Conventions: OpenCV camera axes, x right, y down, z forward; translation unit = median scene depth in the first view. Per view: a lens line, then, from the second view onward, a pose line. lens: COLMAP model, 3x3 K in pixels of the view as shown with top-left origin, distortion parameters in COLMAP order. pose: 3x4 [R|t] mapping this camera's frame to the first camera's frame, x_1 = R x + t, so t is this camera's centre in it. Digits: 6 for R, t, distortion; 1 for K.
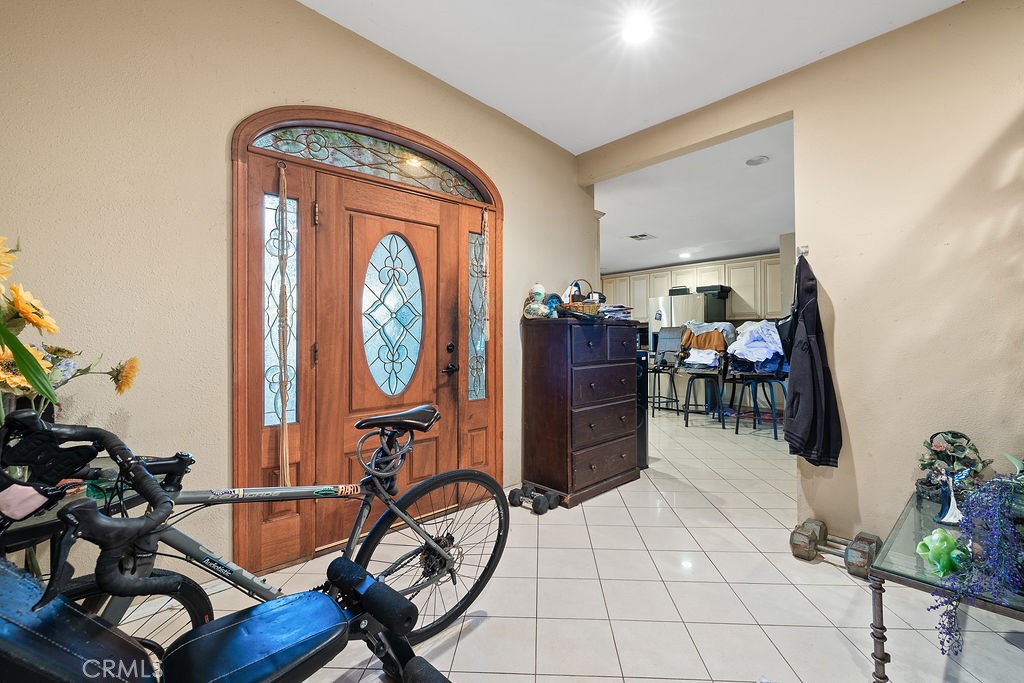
lens RADIAL K [[441.8, 0, 511.9], [0, 441.8, 336.9], [0, 0, 1]] dist [0.002326, 0.000228]
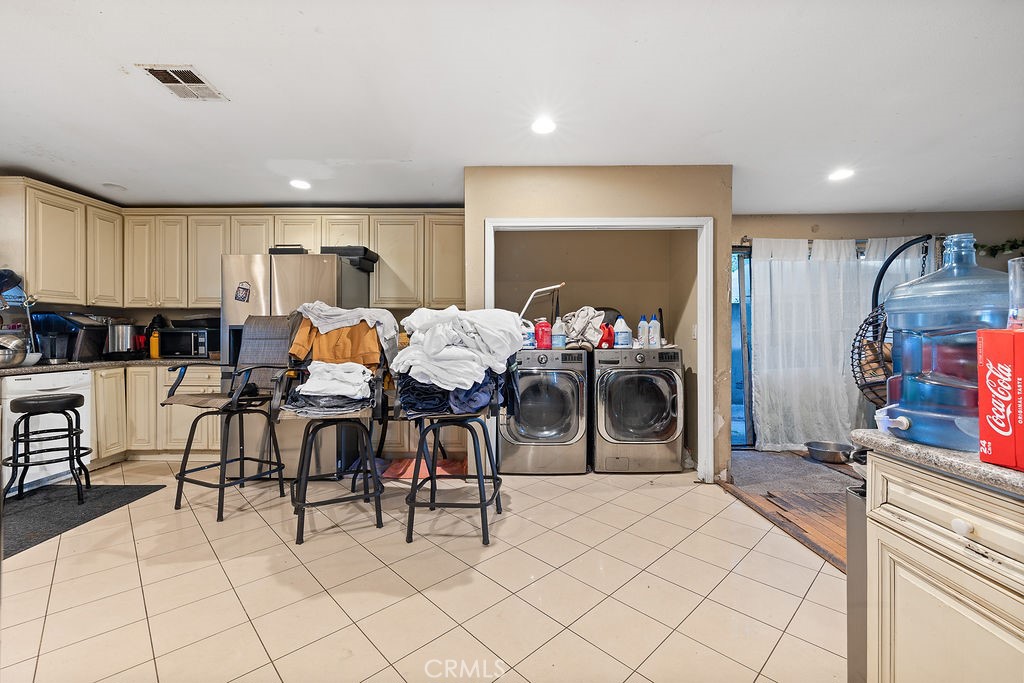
lens RADIAL K [[441.8, 0, 512.1], [0, 441.8, 337.1], [0, 0, 1]] dist [0.002326, 0.000228]
pose [[0.679995, 0.008422, 0.733168, 0.188249], [-0.010833, 0.999940, -0.001438, -0.000170], [-0.733137, -0.006965, 0.680046, 0.480268]]
